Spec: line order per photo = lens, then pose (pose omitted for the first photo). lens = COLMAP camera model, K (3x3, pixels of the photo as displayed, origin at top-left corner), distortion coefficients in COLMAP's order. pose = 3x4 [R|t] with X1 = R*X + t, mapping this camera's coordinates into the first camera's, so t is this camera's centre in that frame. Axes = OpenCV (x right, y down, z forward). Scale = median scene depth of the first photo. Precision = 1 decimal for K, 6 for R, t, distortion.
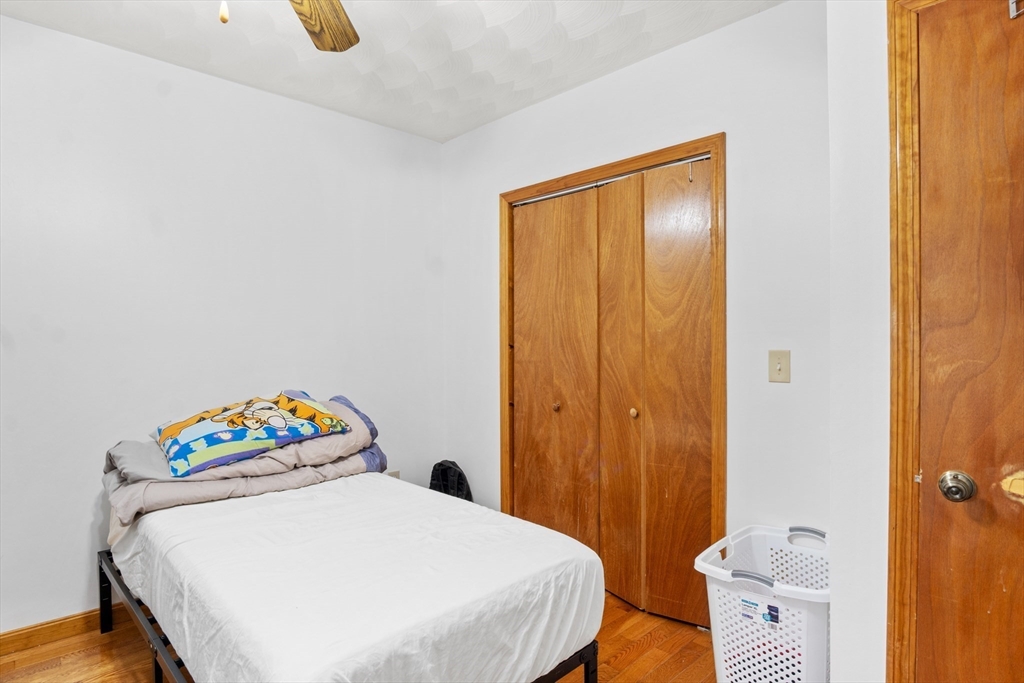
lens RADIAL K [[571.2, 0, 512.0], [0, 571.2, 341.5], [0, 0, 1]] dist [-0.006819, -0.000322]
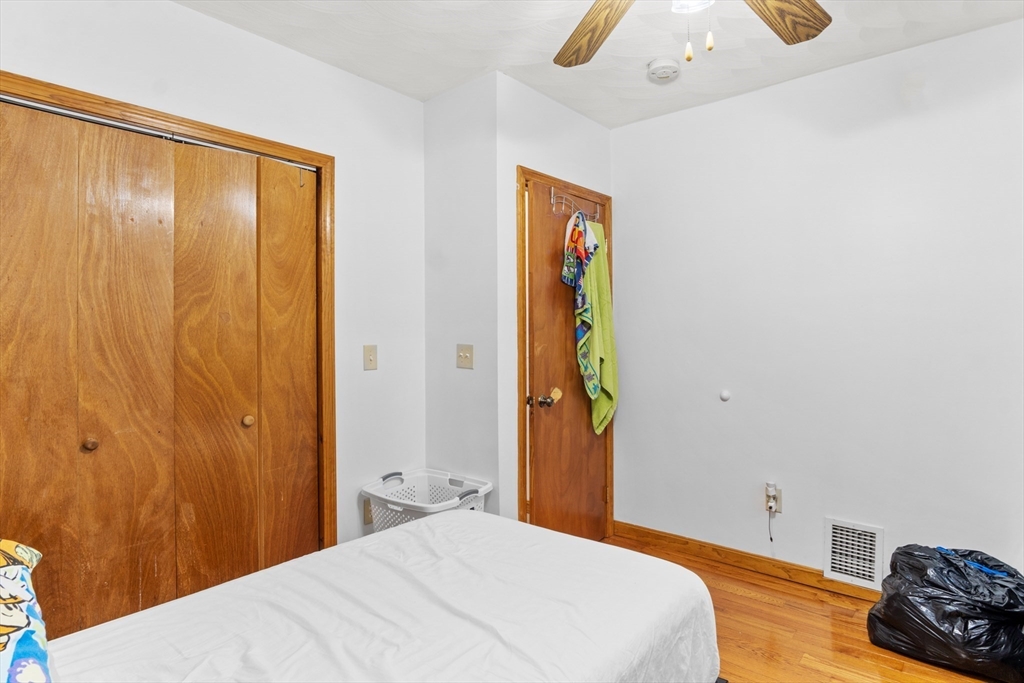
lens RADIAL K [[554.3, 0, 510.4], [0, 554.3, 323.7], [0, 0, 1]] dist [-0.019037, 0.006803]
pose [[-0.103706, 0.019967, 0.994408, -0.625403], [0.011853, 0.999752, -0.018838, -0.004780], [-0.994537, 0.009833, -0.103917, 0.623655]]
